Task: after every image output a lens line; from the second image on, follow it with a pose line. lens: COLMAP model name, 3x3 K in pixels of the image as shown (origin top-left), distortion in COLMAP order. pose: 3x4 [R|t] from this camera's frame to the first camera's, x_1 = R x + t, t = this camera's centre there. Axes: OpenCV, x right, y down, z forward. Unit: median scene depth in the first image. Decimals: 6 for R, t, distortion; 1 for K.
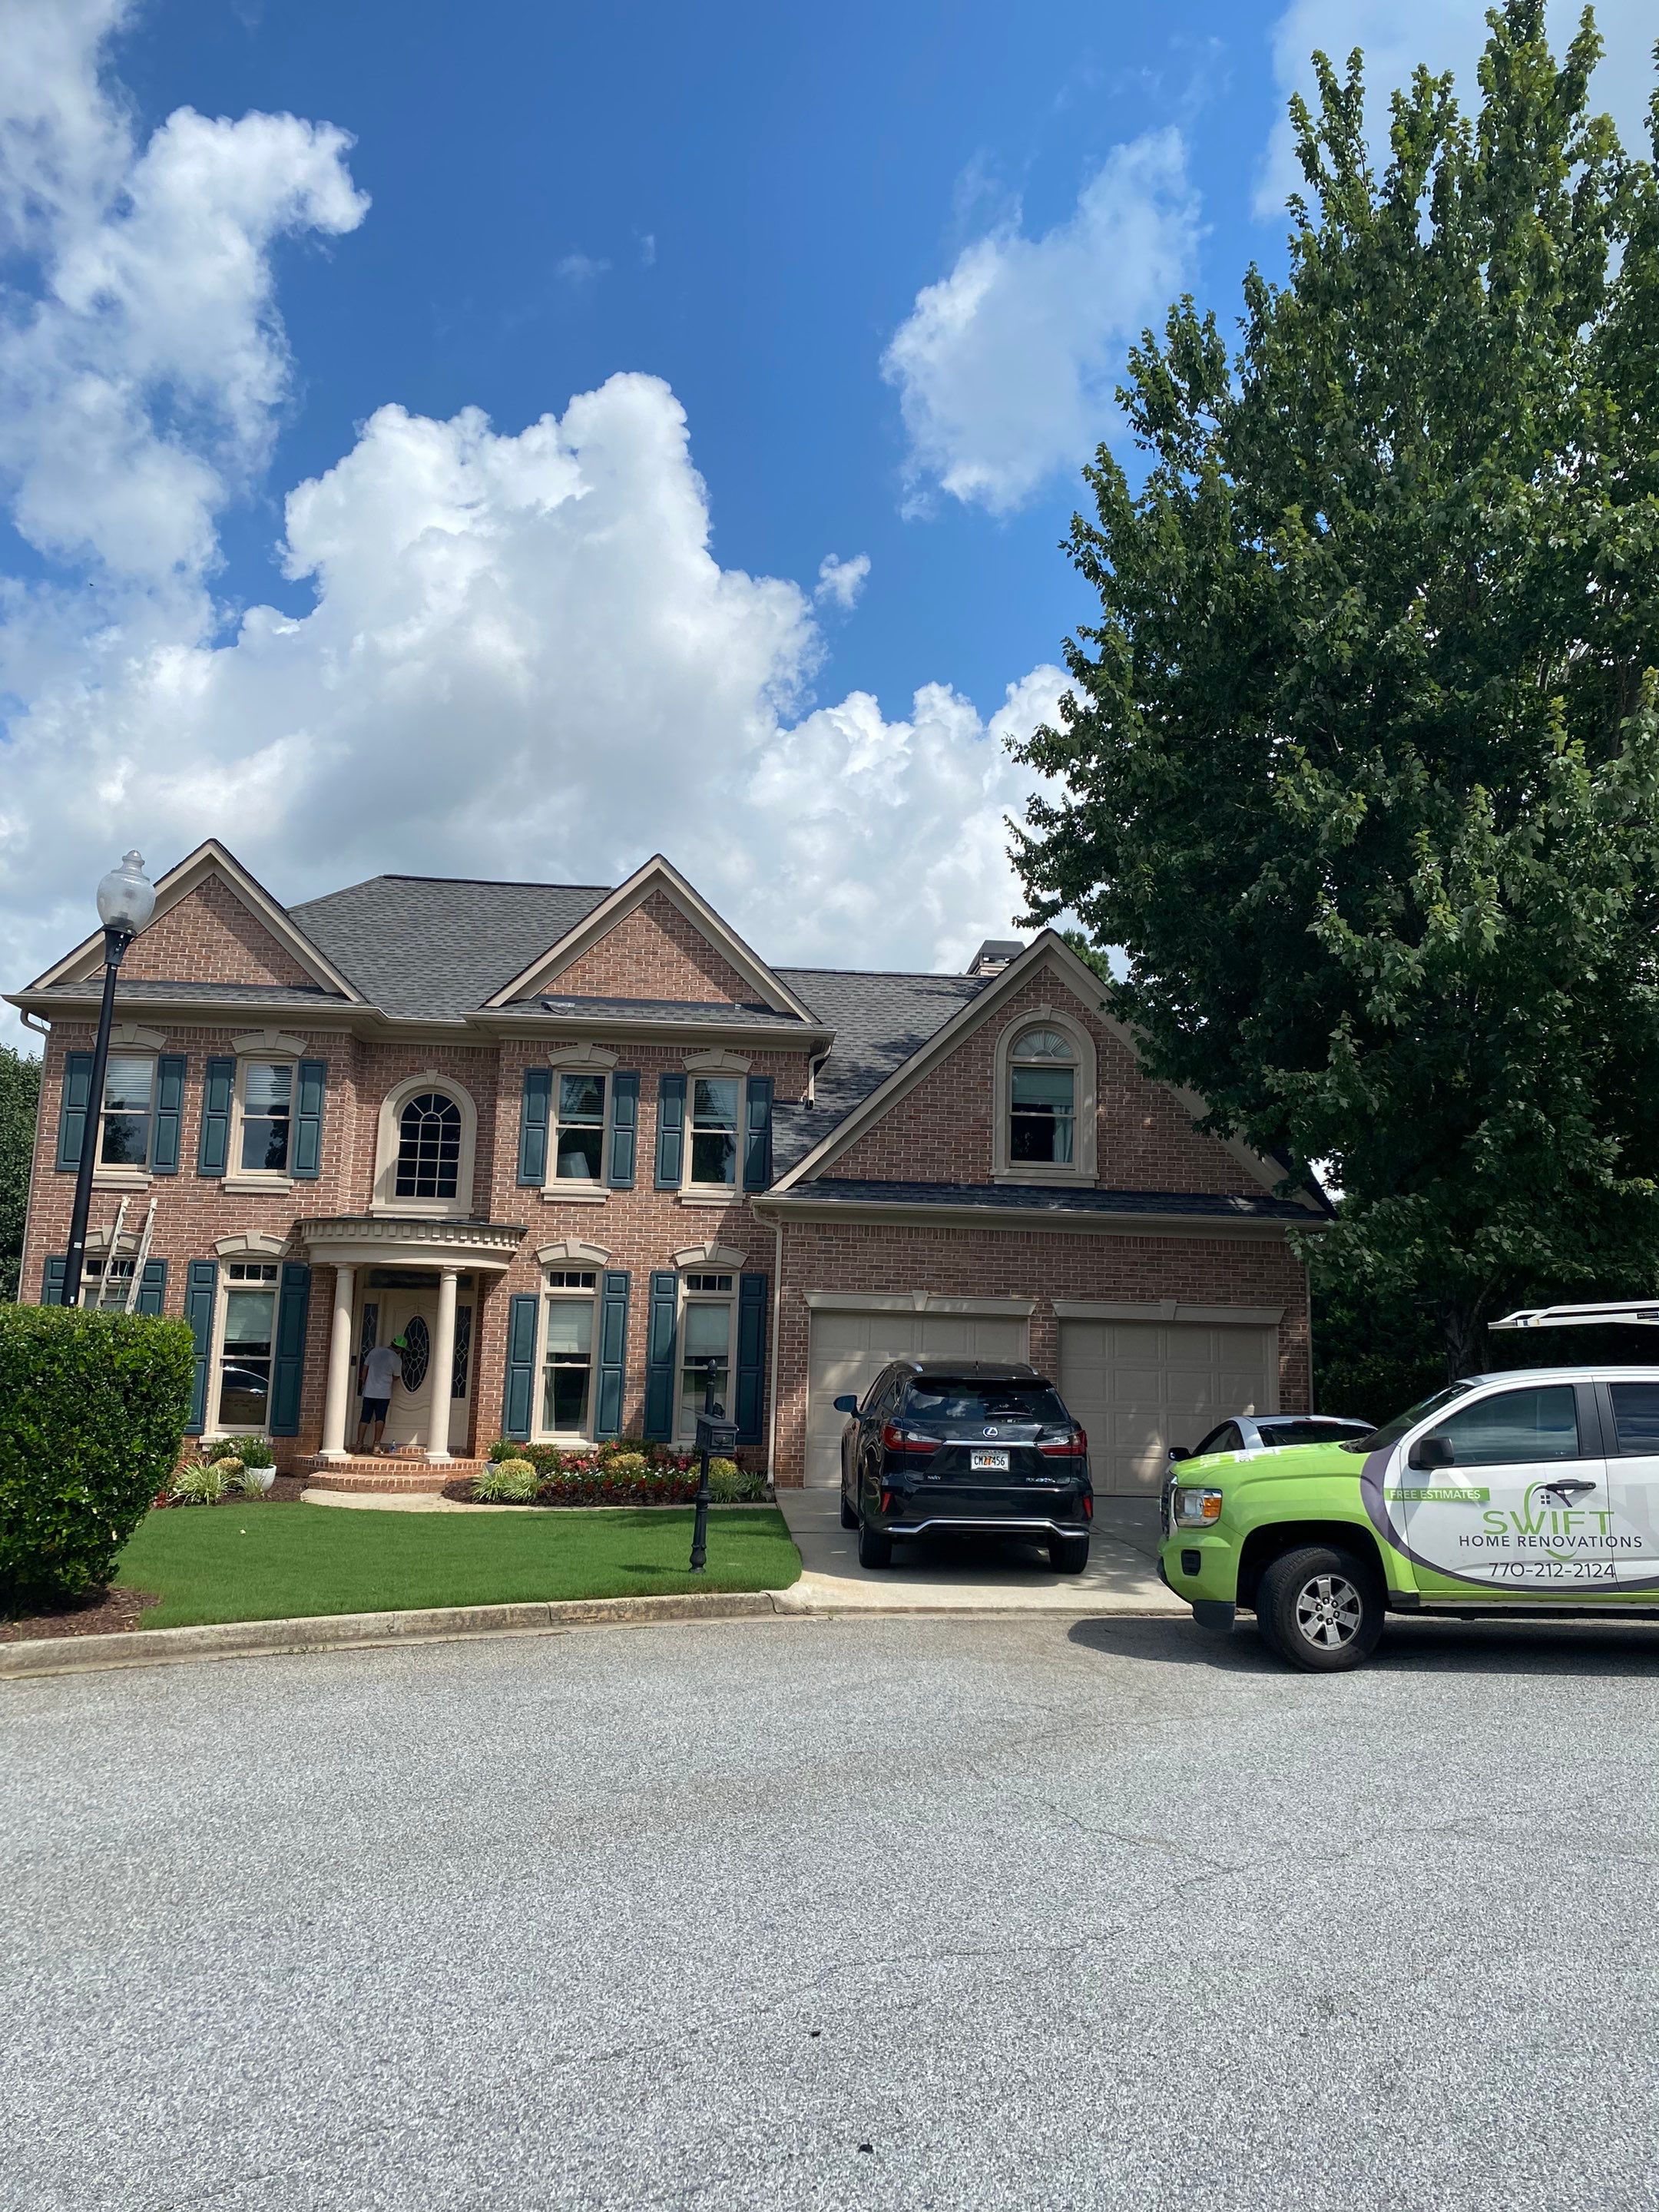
lens RADIAL K [[1673.2, 0, 829.5], [0, 1673.2, 1106.0], [0, 0, 1]] dist [0.160710, -0.372510]
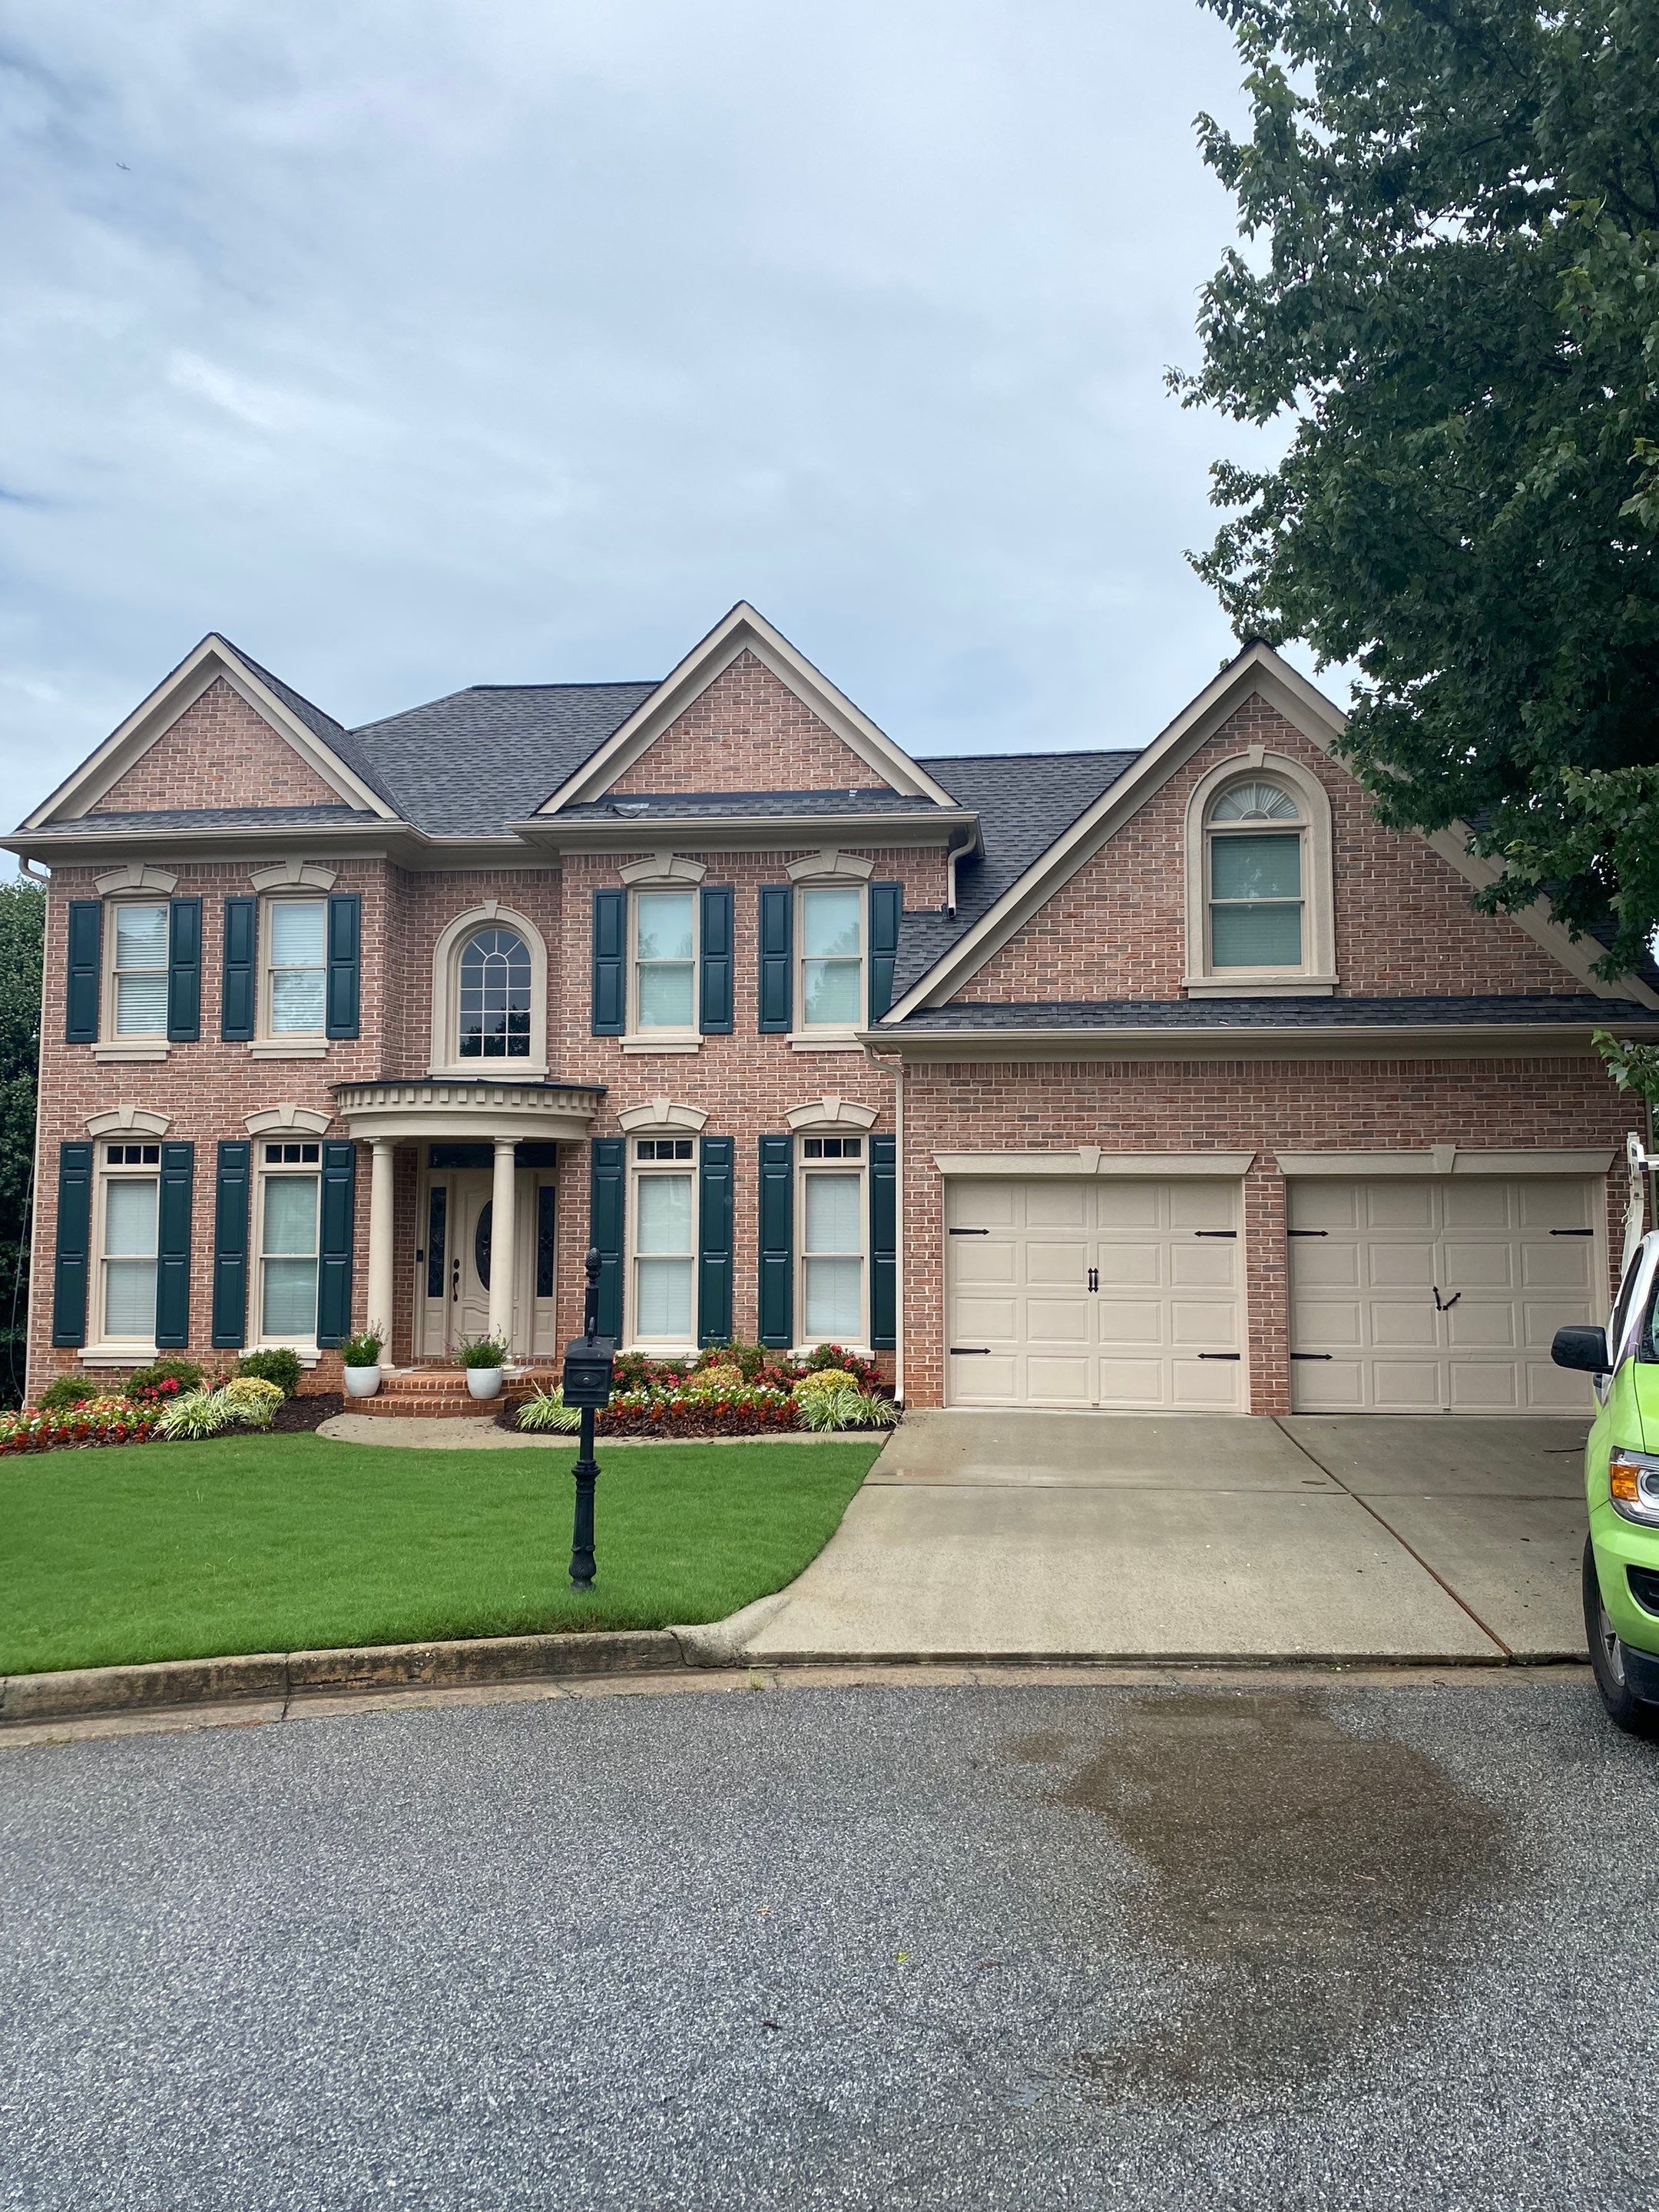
lens RADIAL K [[1673.2, 0, 829.5], [0, 1673.2, 1106.0], [0, 0, 1]] dist [0.160710, -0.372510]
pose [[0.982445, -0.042027, -0.181755, 0.072161], [0.054427, 0.996479, 0.063781, 0.035871], [0.178435, -0.072554, 0.981273, 0.232167]]
